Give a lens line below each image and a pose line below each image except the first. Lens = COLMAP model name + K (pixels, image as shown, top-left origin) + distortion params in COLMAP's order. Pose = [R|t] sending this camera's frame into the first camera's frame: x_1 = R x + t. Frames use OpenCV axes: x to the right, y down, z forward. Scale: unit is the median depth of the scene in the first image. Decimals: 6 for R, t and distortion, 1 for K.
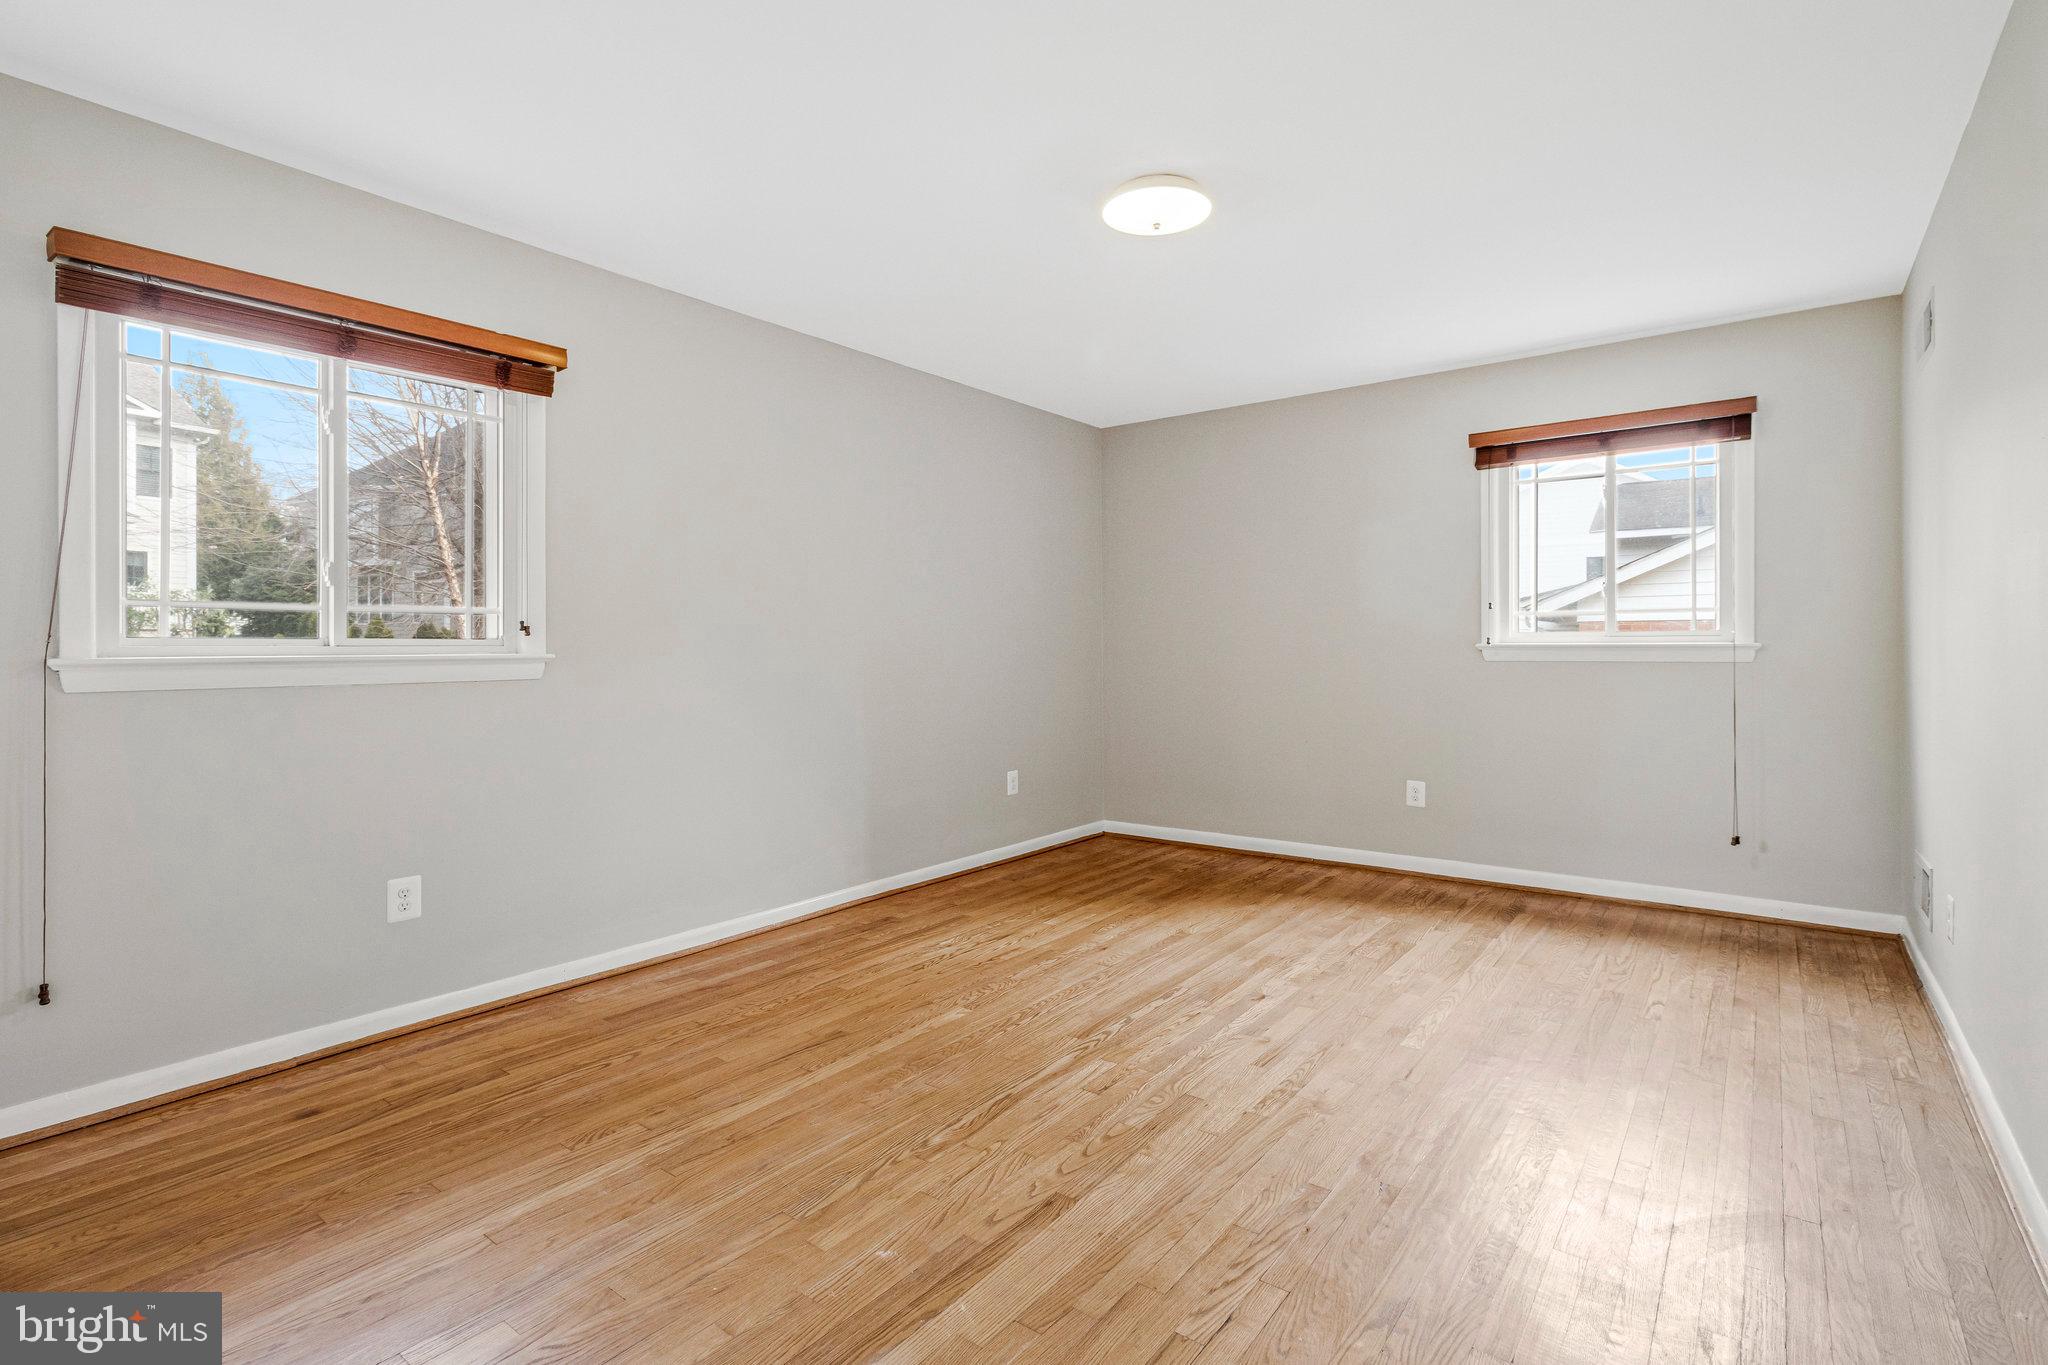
lens RADIAL K [[974.7, 0, 1025.7], [0, 974.7, 674.8], [0, 0, 1]] dist [0.001483, 0.001036]
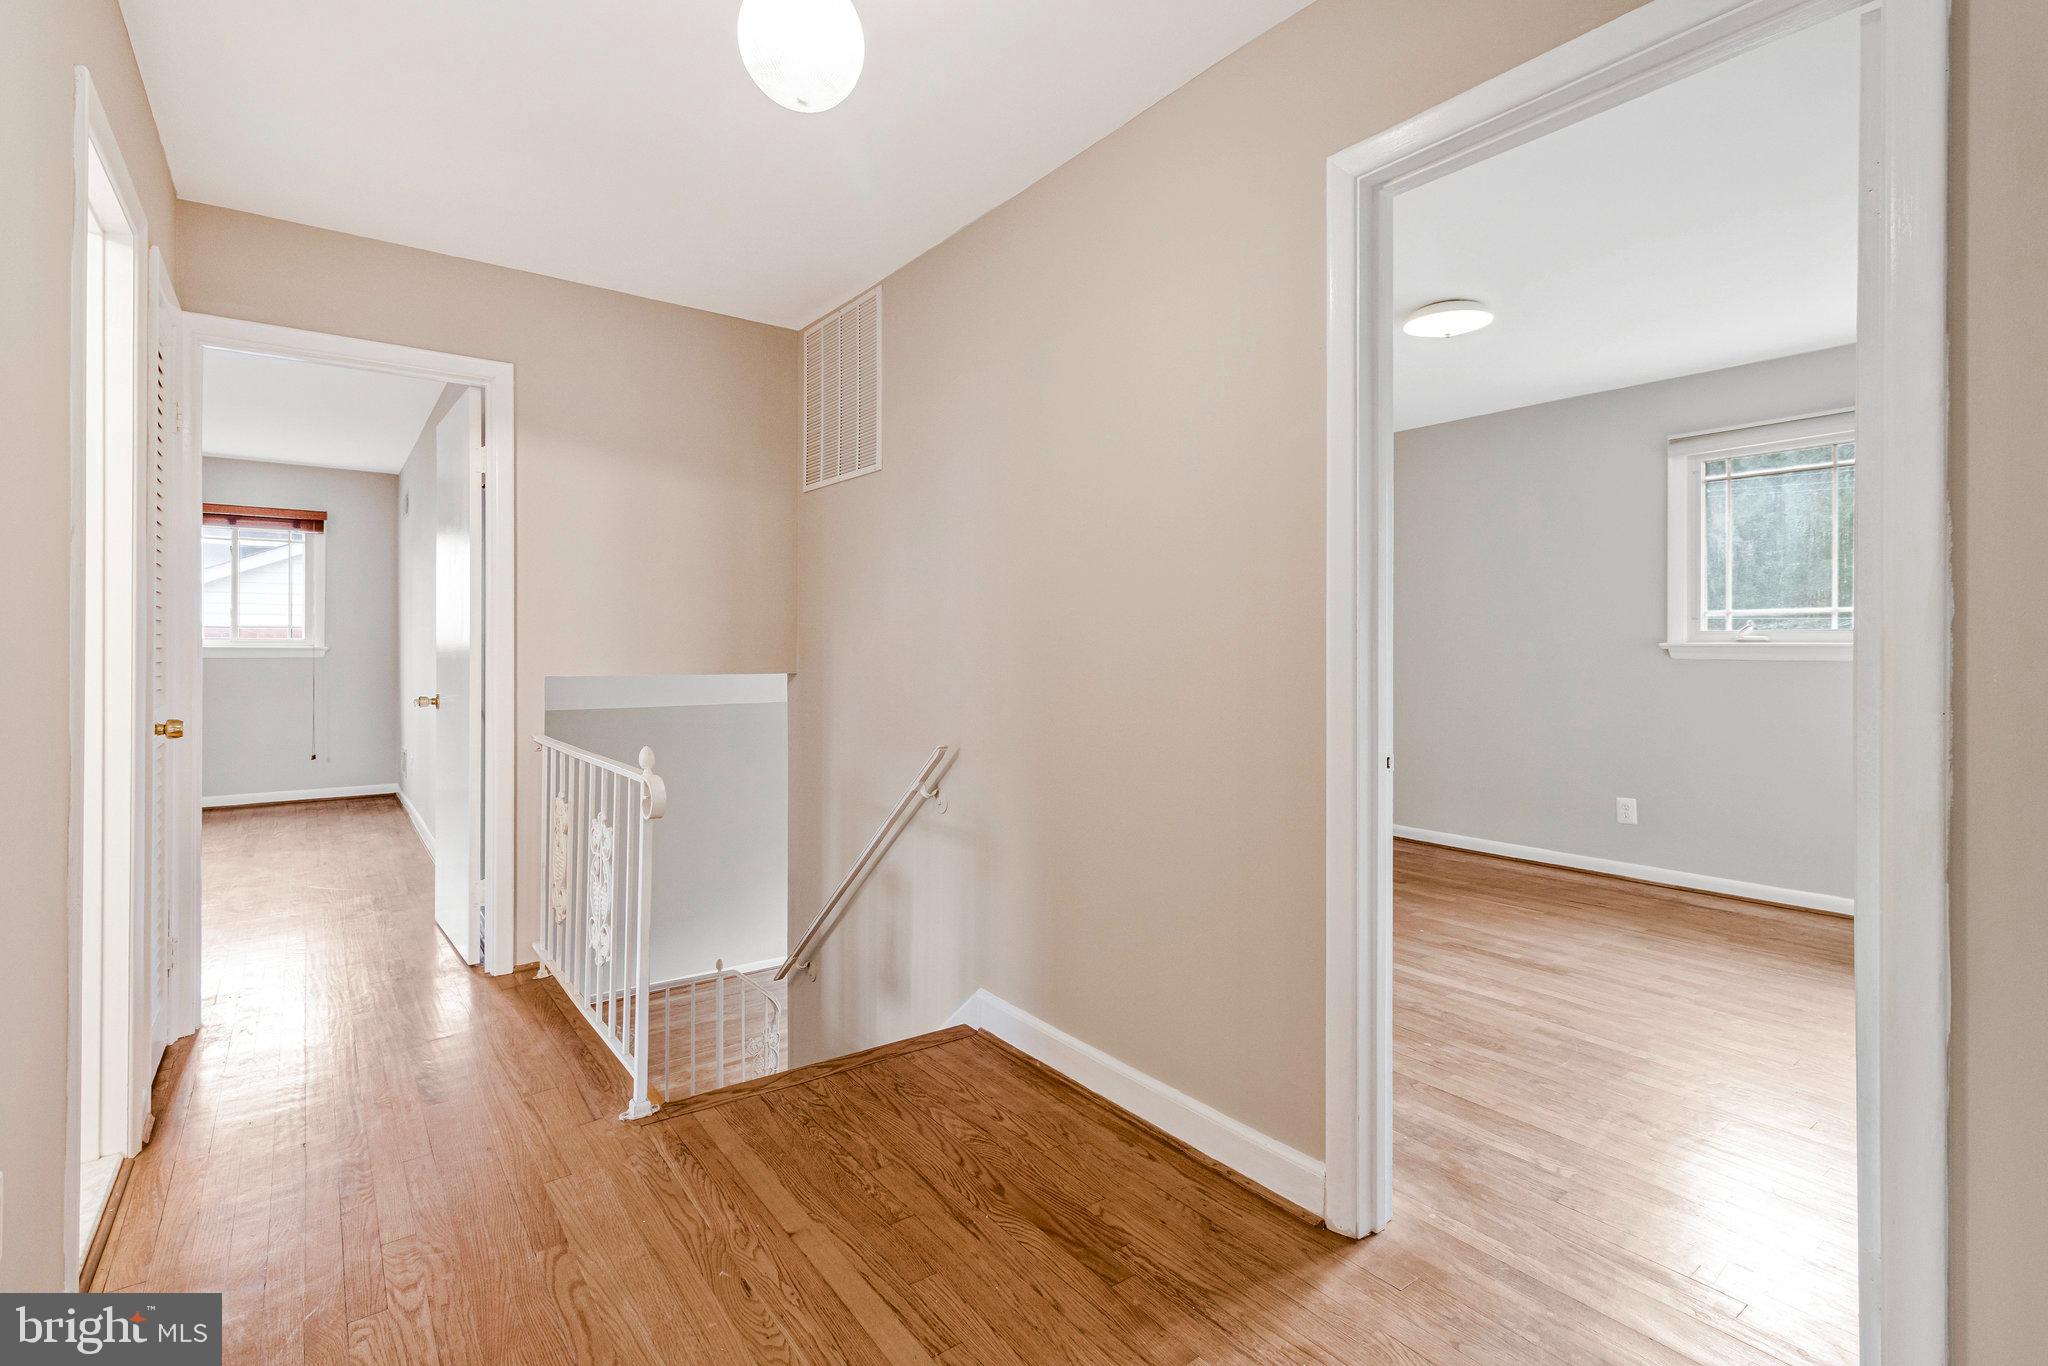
lens RADIAL K [[974.7, 0, 1004.9], [0, 974.7, 652.7], [0, 0, 1]] dist [0.001483, 0.001036]
pose [[0.280798, 0.009746, 0.959718, -0.643328], [-0.000547, 0.999950, -0.009994, -0.004031], [-0.959767, 0.002281, 0.280789, -0.727851]]
